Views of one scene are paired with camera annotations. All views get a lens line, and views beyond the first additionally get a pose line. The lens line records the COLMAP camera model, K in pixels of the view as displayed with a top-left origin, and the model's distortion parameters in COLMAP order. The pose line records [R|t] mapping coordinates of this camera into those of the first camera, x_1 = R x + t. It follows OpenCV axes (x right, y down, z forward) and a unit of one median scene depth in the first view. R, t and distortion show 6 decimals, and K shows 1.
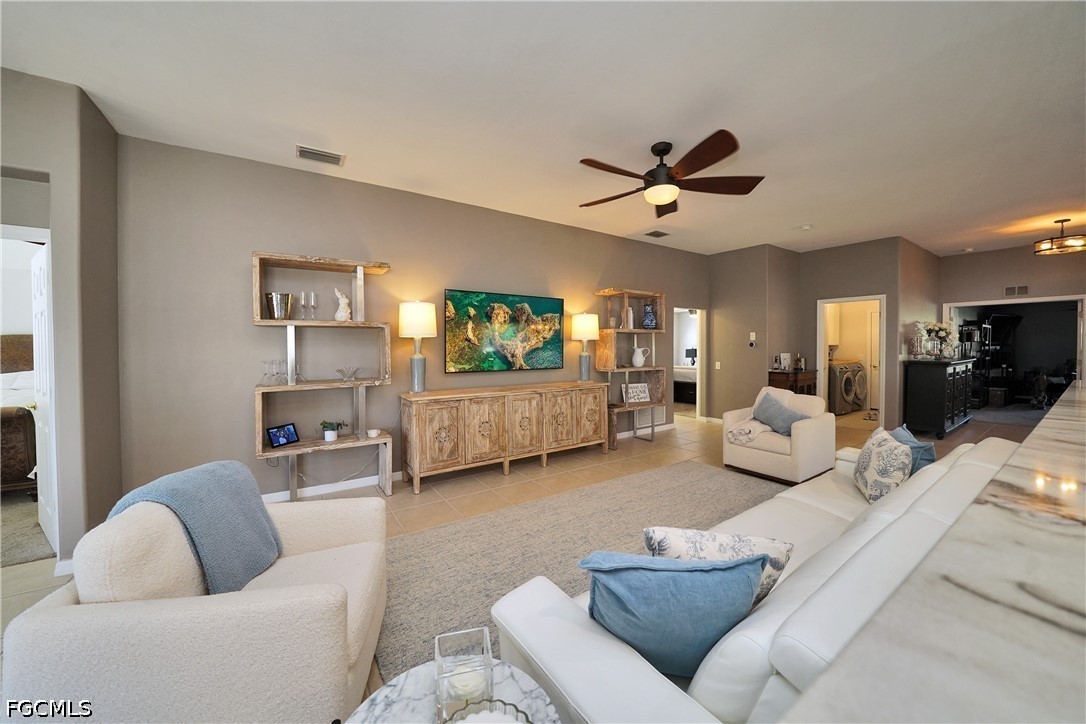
lens RADIAL K [[382.1, 0, 527.5], [0, 382.1, 351.2], [0, 0, 1]] dist [-0.020853, 0.000189]
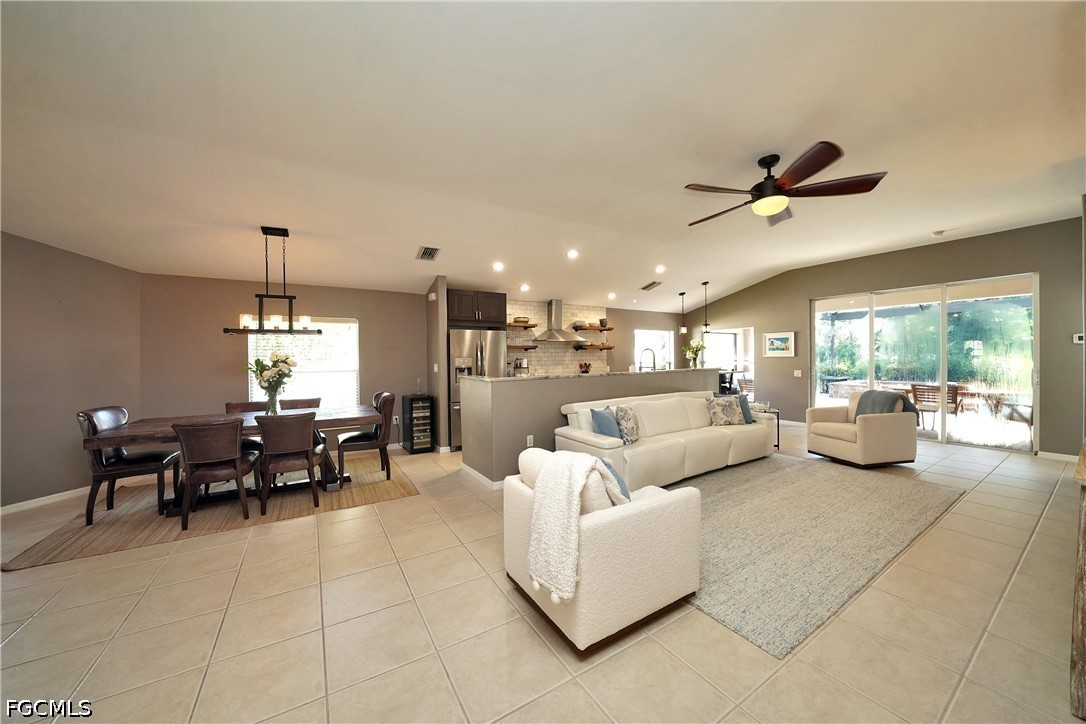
lens RADIAL K [[380.2, 0, 543.0], [0, 380.2, 362.0], [0, 0, 1]] dist [-0.019119, 0.000338]
pose [[-0.999855, 0.016015, -0.005865, 0.684903], [0.015850, 0.999505, 0.027162, -0.017474], [0.006298, 0.027065, -0.999614, 1.395871]]
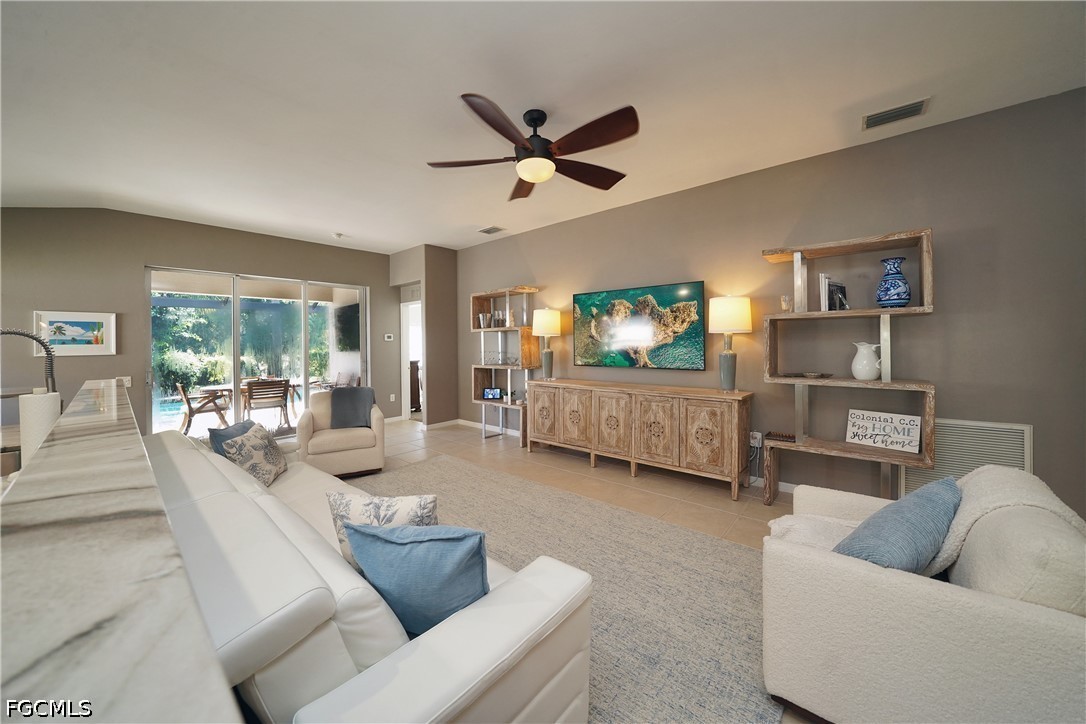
lens RADIAL K [[373.8, 0, 544.4], [0, 373.8, 341.2], [0, 0, 1]] dist [-0.018901, 0.000012]
pose [[0.303383, -0.002035, -0.952867, 0.819279], [-0.001953, 0.999994, -0.002758, -0.013156], [0.952867, 0.002697, 0.303377, 0.532561]]
